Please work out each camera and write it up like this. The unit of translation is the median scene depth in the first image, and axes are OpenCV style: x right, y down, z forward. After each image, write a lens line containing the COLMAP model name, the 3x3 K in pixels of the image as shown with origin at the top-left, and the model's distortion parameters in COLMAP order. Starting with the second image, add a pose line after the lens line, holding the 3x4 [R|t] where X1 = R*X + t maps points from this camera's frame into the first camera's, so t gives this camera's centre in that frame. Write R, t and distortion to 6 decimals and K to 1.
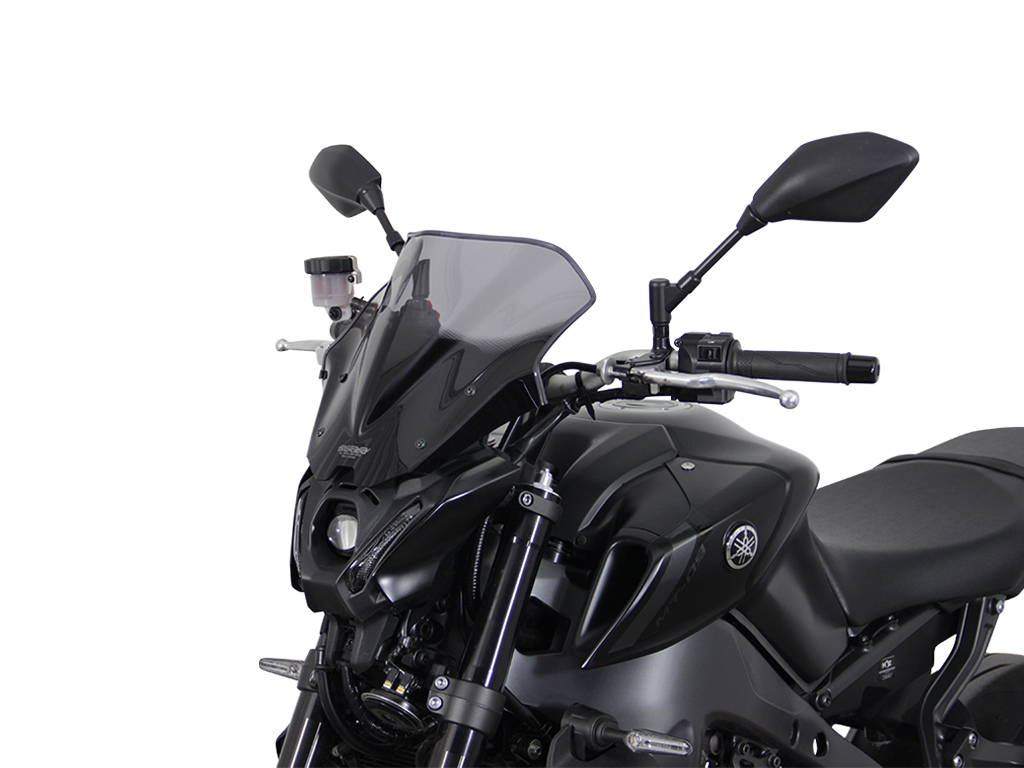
lens RADIAL K [[1365.5, 0, 511.2], [0, 1365.5, 379.3], [0, 0, 1]] dist [0.075448, 0.000000]
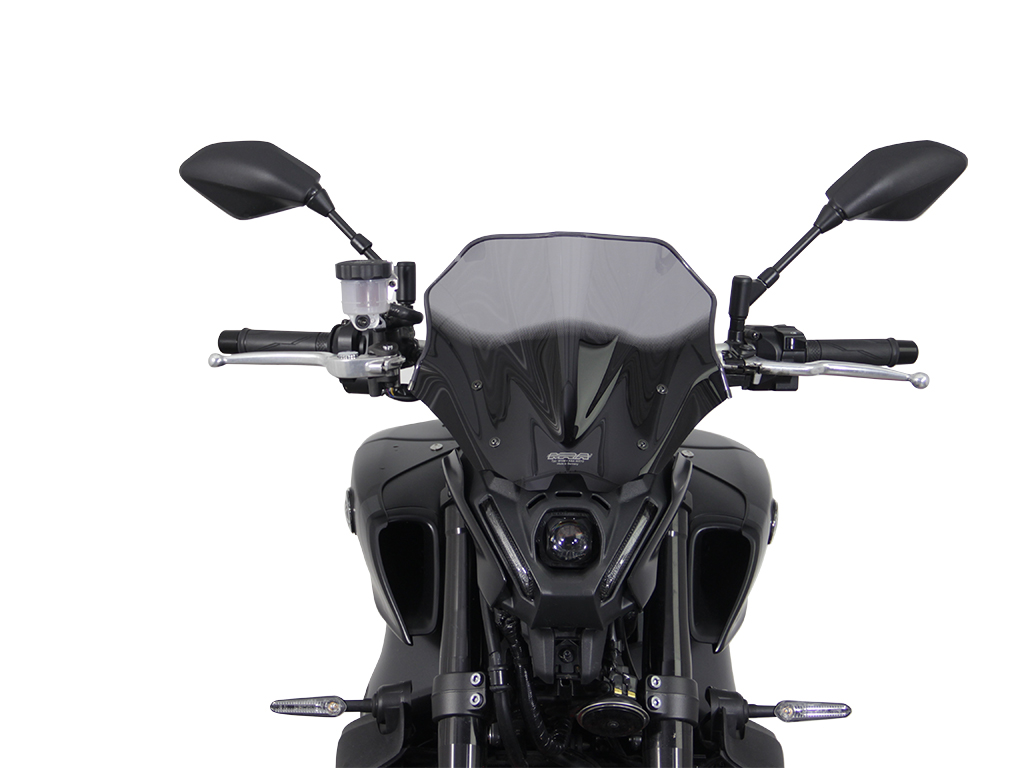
lens RADIAL K [[1365.5, 0, 512.7], [0, 1365.5, 379.7], [0, 0, 1]] dist [0.075448, 0.000000]
pose [[0.898361, -0.054052, 0.435921, -0.530488], [0.054539, 0.998446, 0.011408, -0.015206], [-0.435860, 0.013526, 0.899913, 0.130022]]
